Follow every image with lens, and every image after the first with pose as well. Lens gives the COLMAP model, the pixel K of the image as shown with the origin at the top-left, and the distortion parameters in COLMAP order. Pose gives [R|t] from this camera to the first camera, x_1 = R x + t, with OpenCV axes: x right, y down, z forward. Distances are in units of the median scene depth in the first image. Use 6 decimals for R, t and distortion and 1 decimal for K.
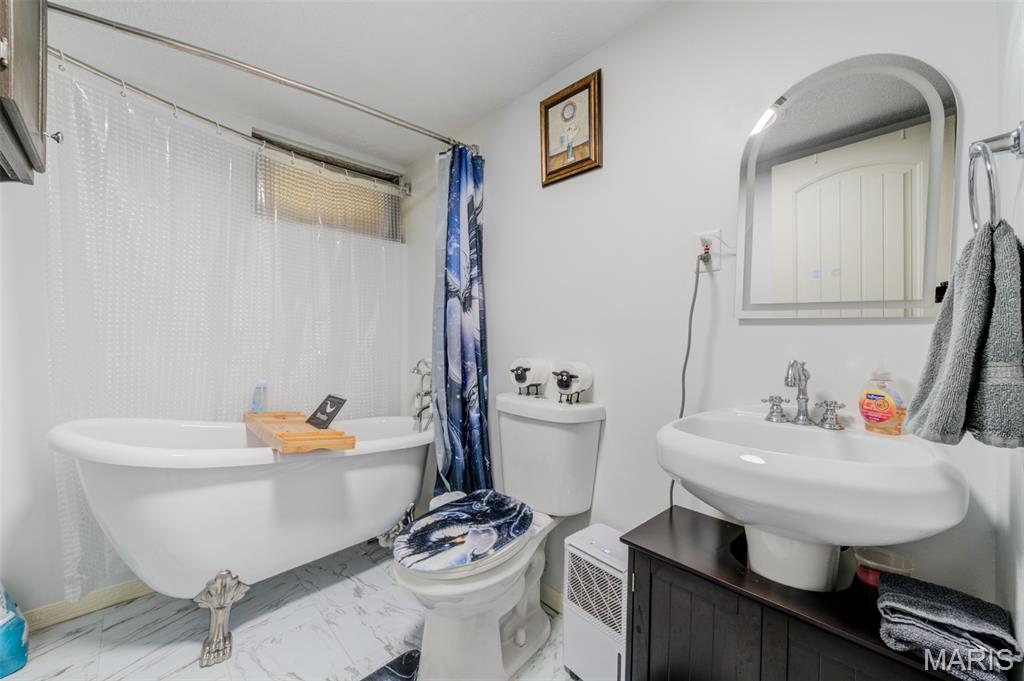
lens RADIAL K [[400.9, 0, 511.0], [0, 400.9, 338.0], [0, 0, 1]] dist [0.002762, -0.000910]
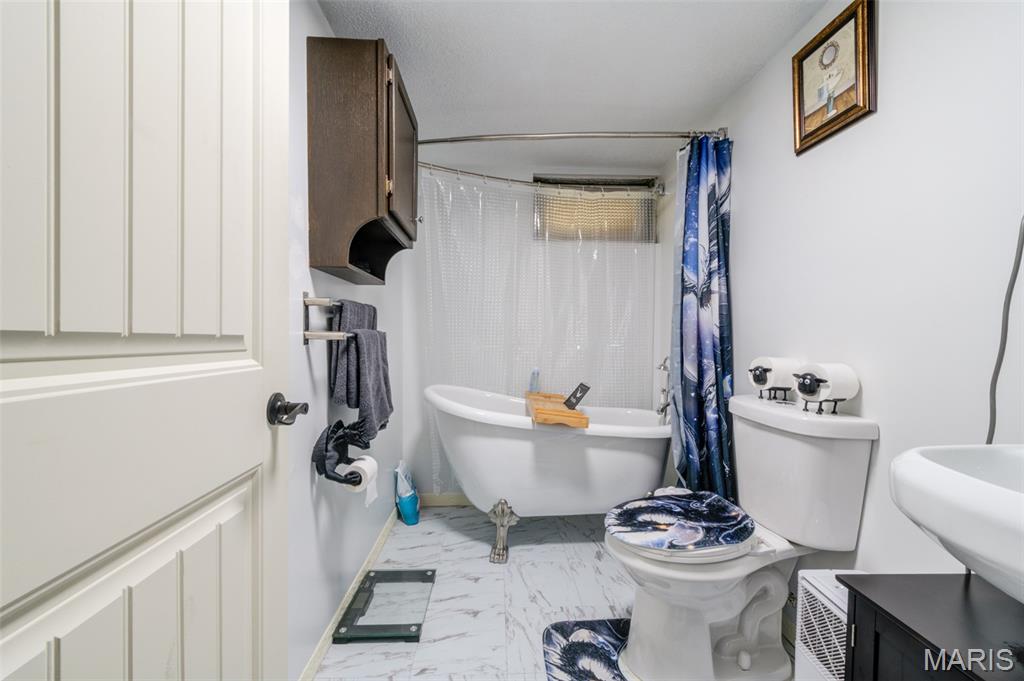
lens RADIAL K [[400.9, 0, 508.3], [0, 400.9, 335.8], [0, 0, 1]] dist [0.002762, -0.000910]
pose [[0.751317, -0.000578, -0.659941, 0.202399], [-0.000504, 0.999999, -0.001450, 0.005298], [0.659941, 0.001422, 0.751316, -0.040324]]
